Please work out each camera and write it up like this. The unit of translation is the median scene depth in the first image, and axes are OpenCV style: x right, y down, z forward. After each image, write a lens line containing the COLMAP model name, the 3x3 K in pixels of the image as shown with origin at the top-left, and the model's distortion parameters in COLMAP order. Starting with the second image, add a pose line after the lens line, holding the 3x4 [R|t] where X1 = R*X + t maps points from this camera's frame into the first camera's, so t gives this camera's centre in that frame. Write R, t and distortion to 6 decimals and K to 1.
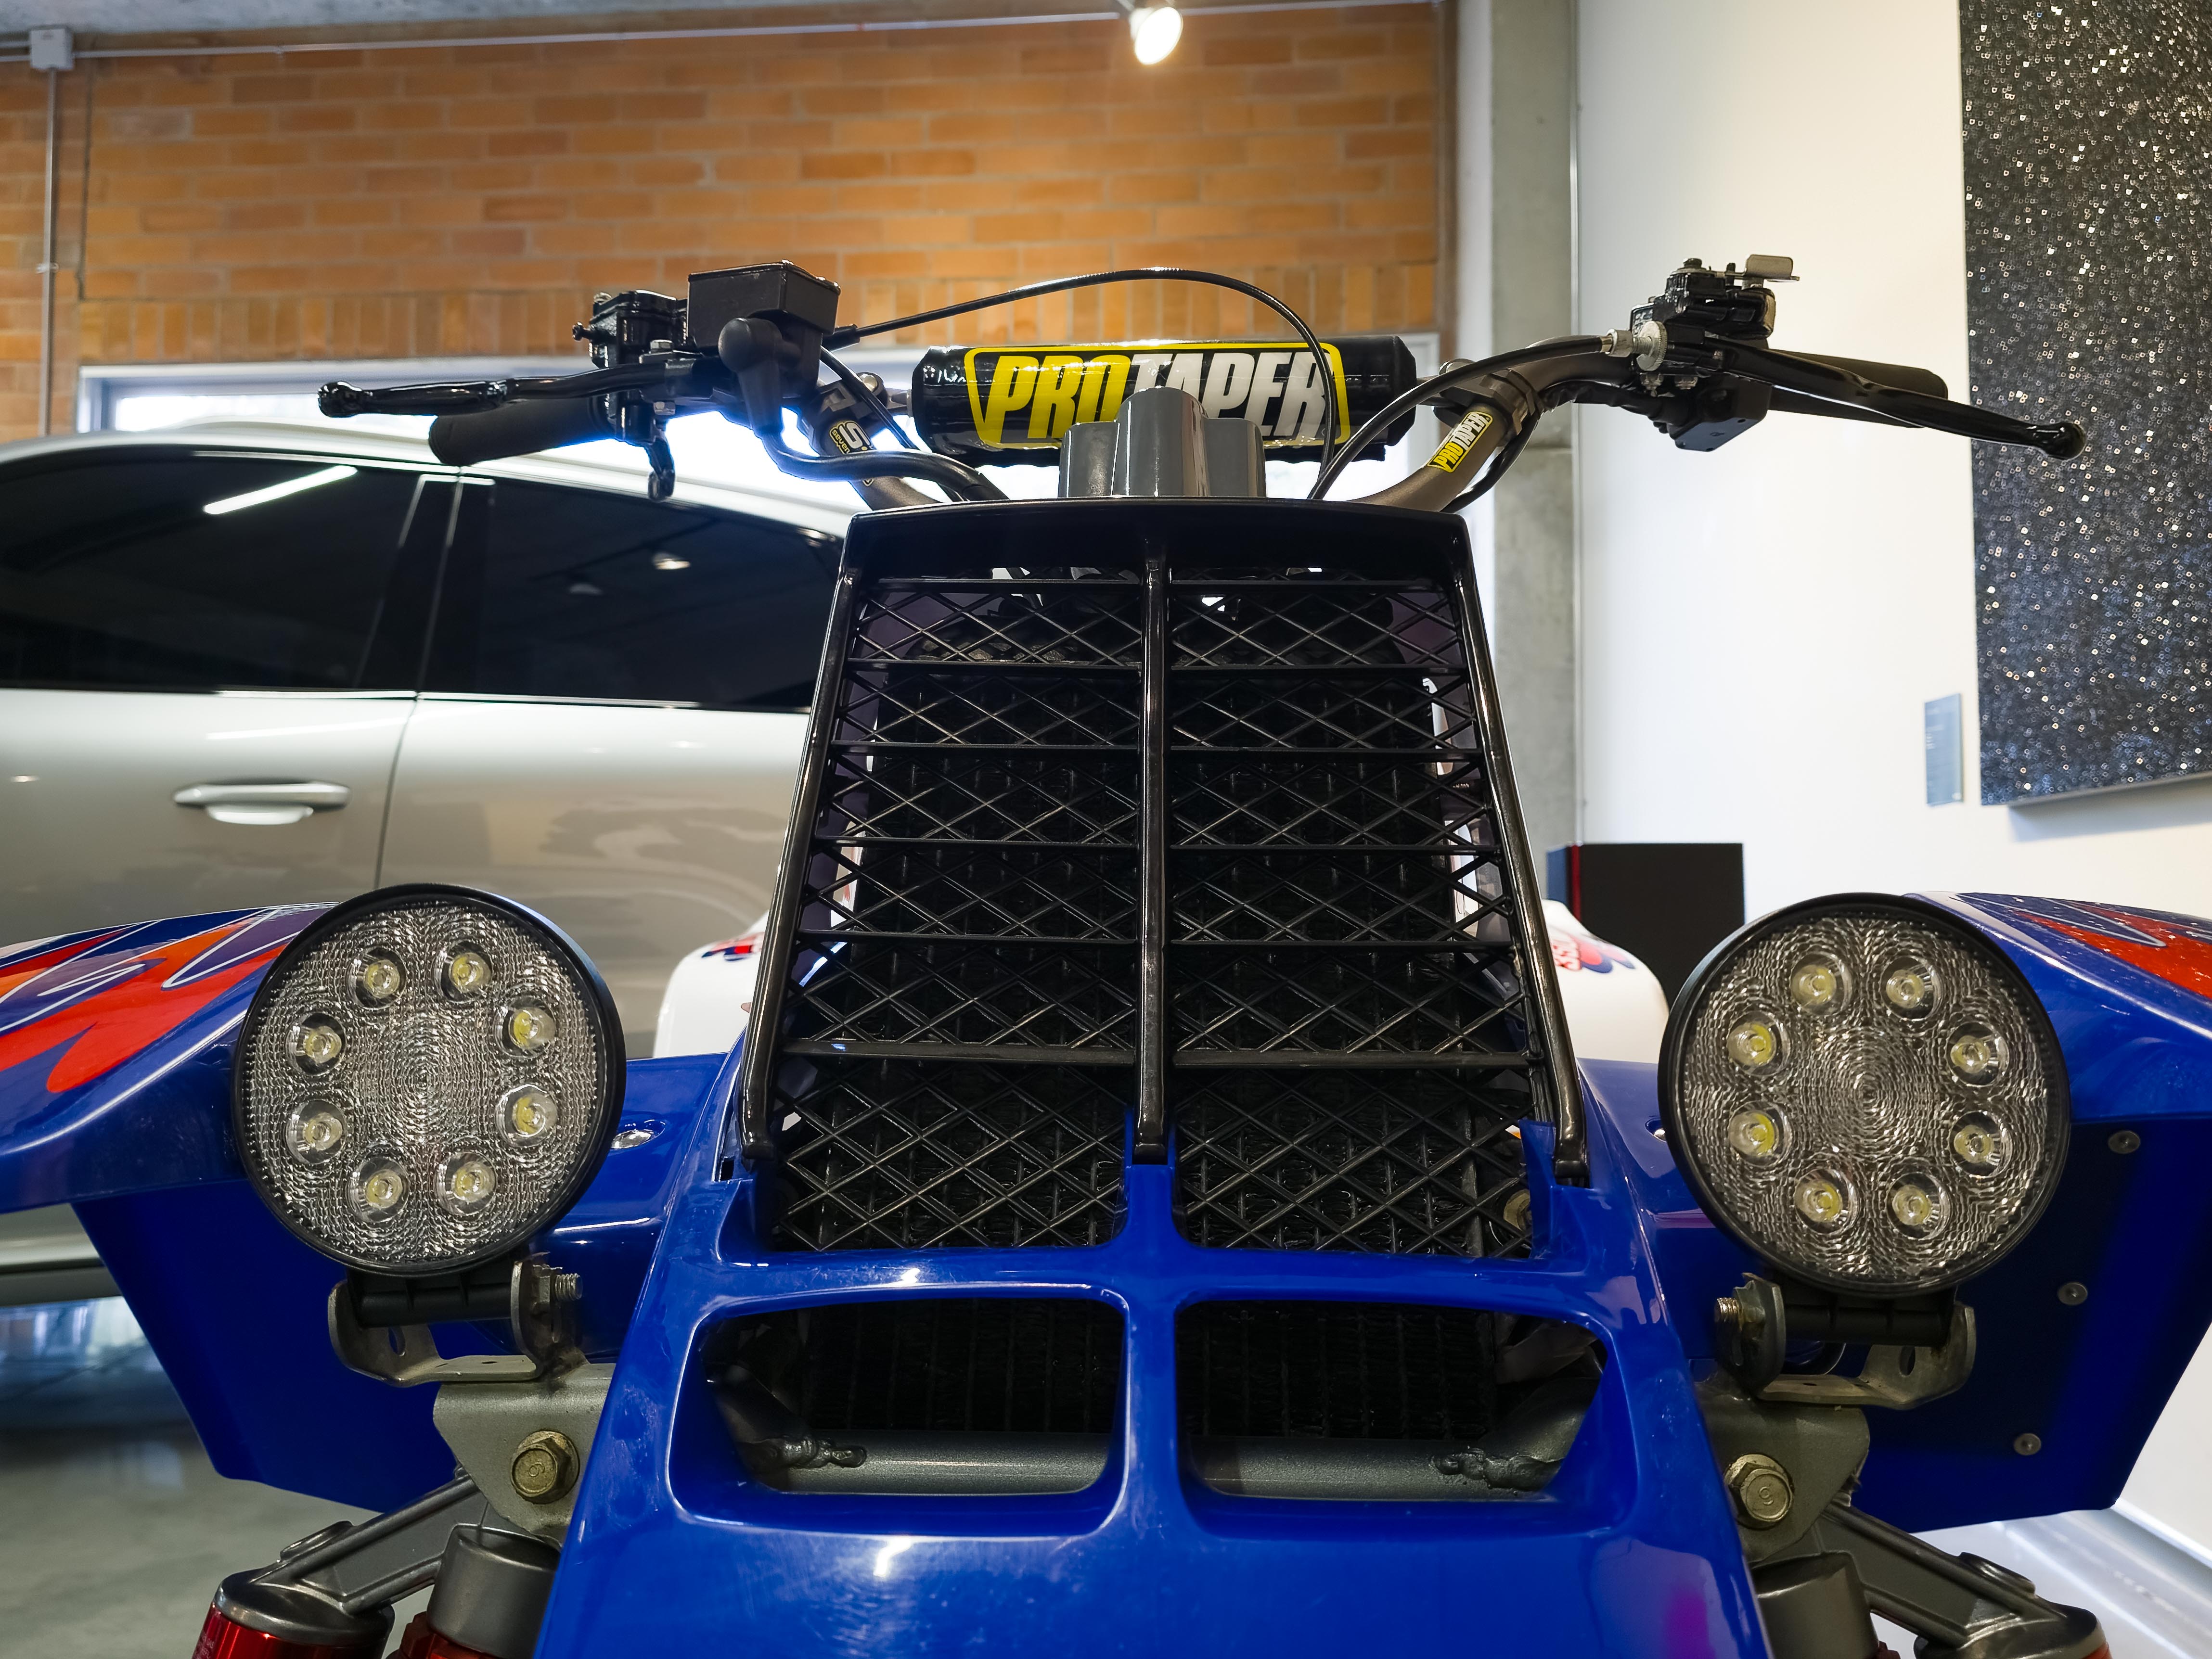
lens RADIAL K [[1744.8, 0, 1106.0], [0, 1744.8, 829.5], [0, 0, 1]] dist [0.066720, -0.067471]
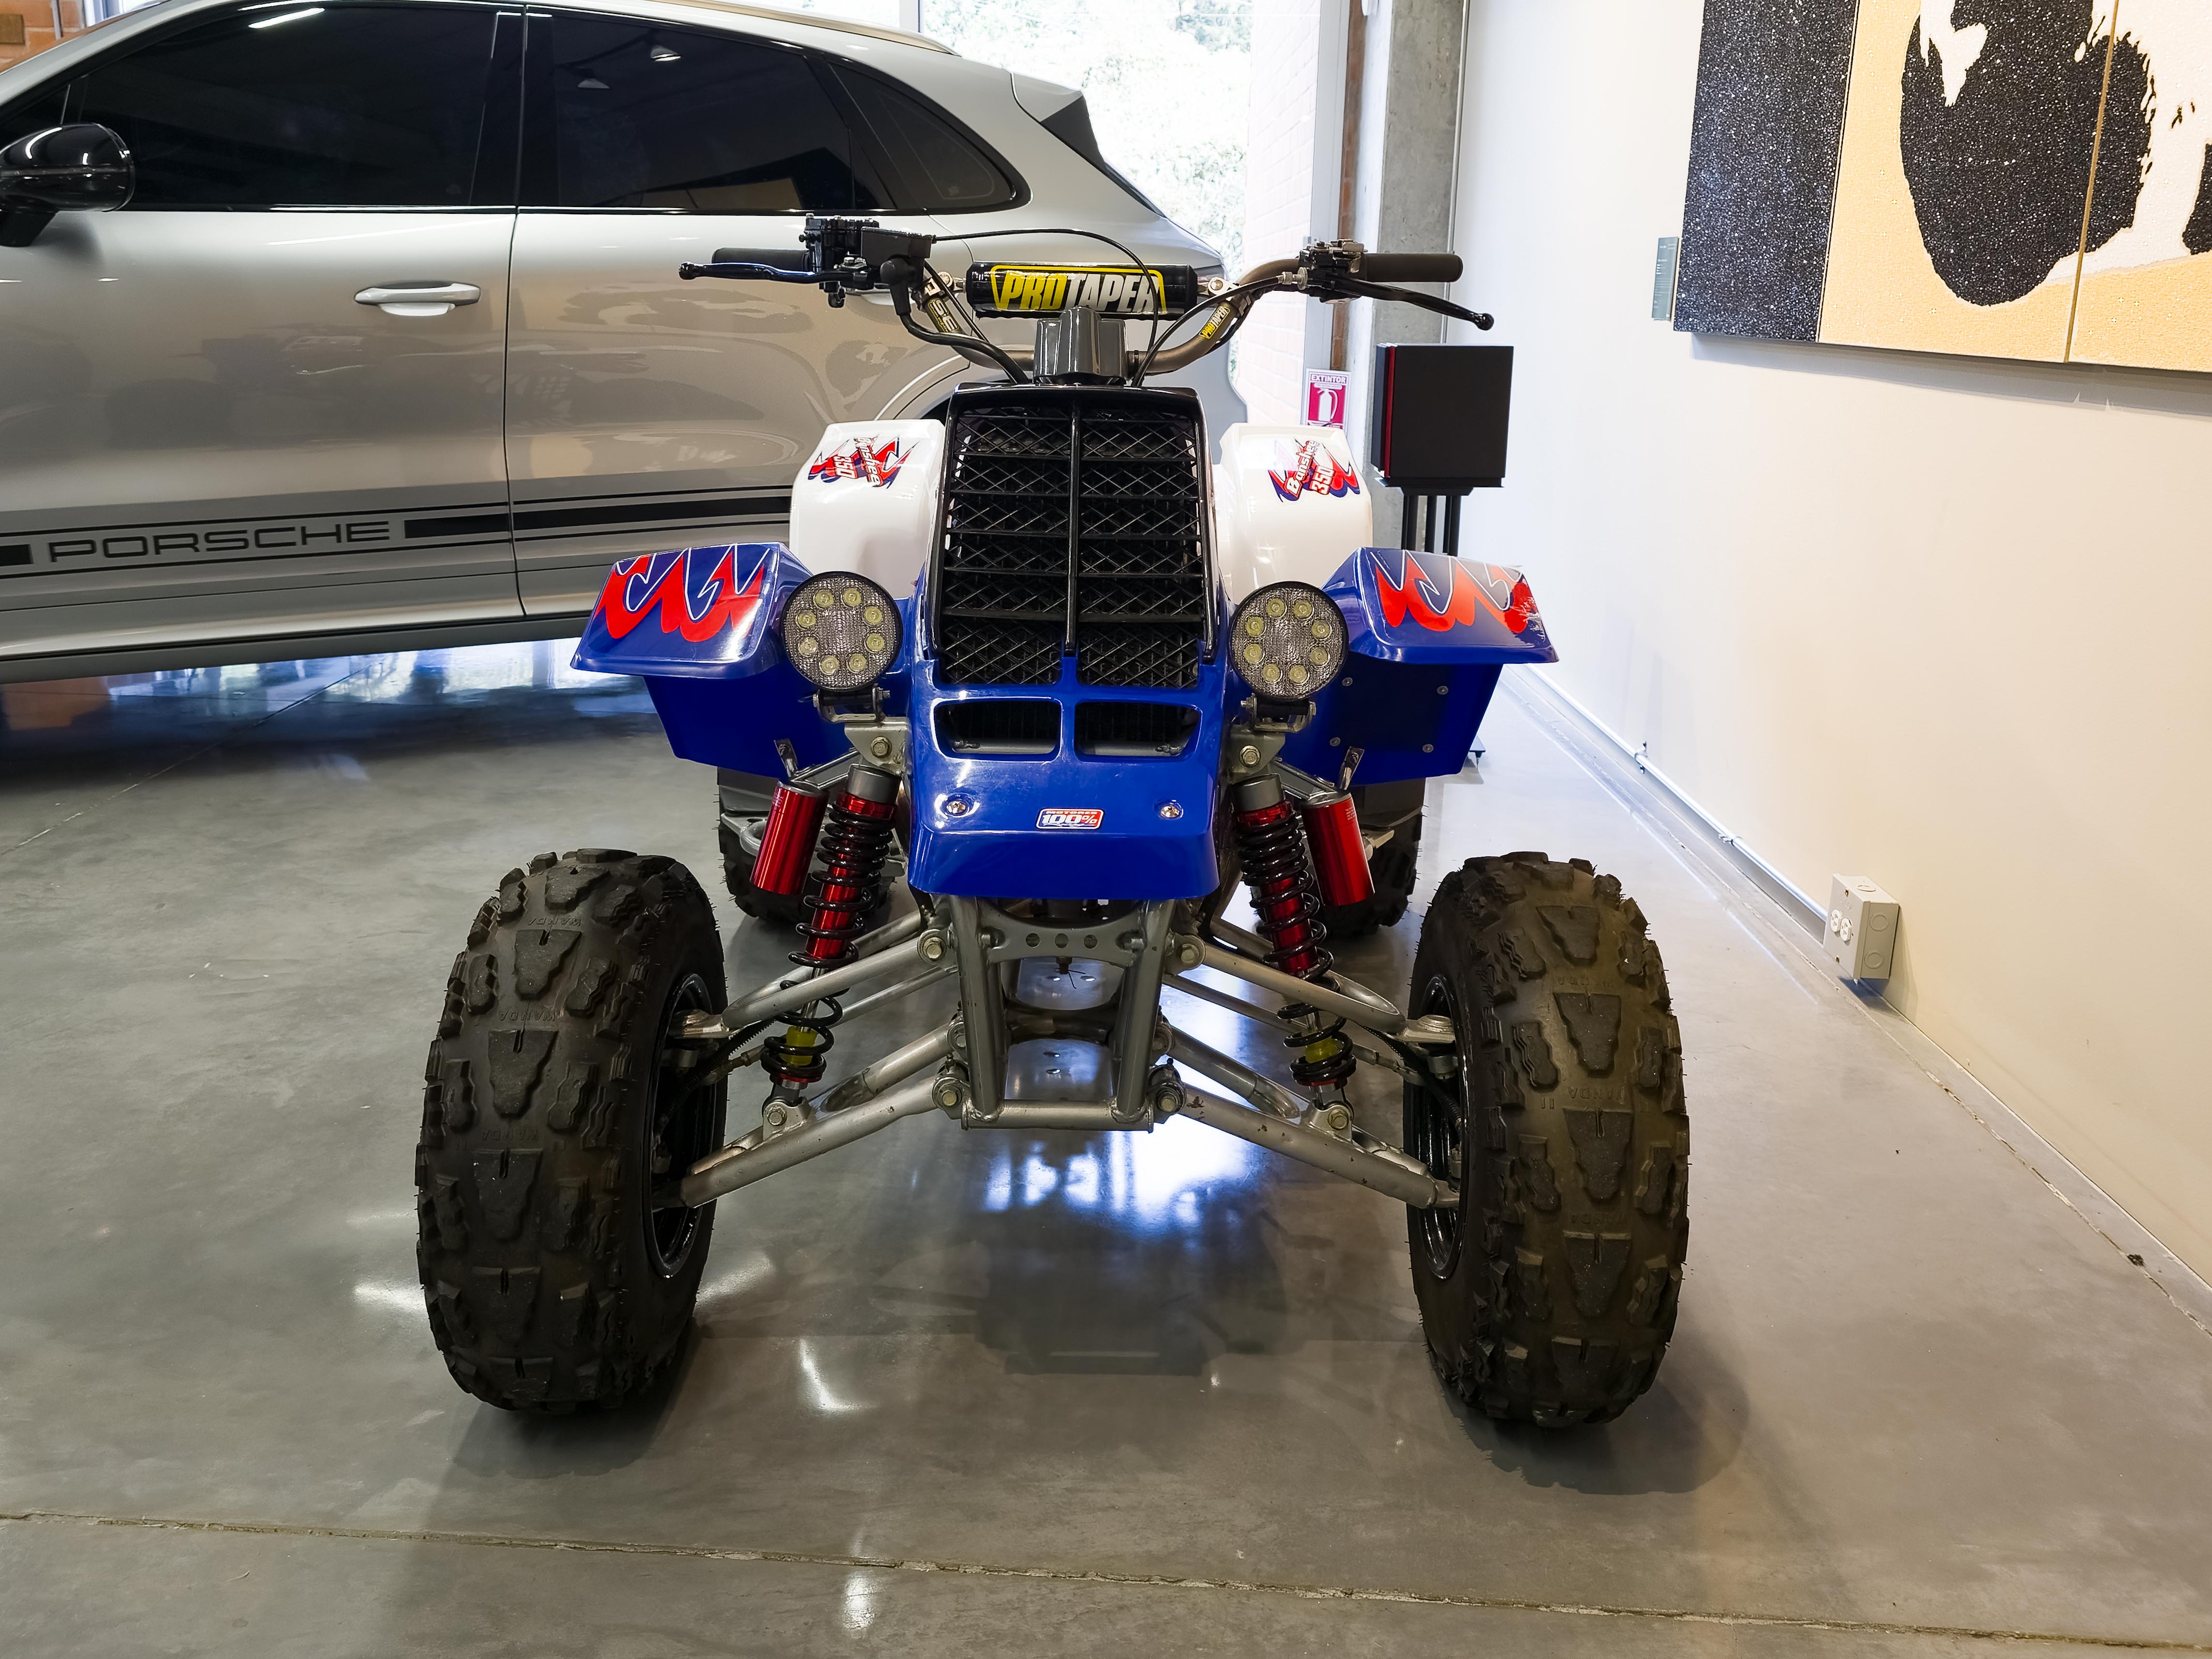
lens RADIAL K [[1745.1, 0, 1106.0], [0, 1745.1, 829.5], [0, 0, 1]] dist [0.066720, -0.067471]
pose [[0.999215, 0.005835, 0.039175, -0.026399], [-0.019509, 0.933290, 0.358593, -0.563123], [-0.034469, -0.359076, 0.932671, -1.767149]]
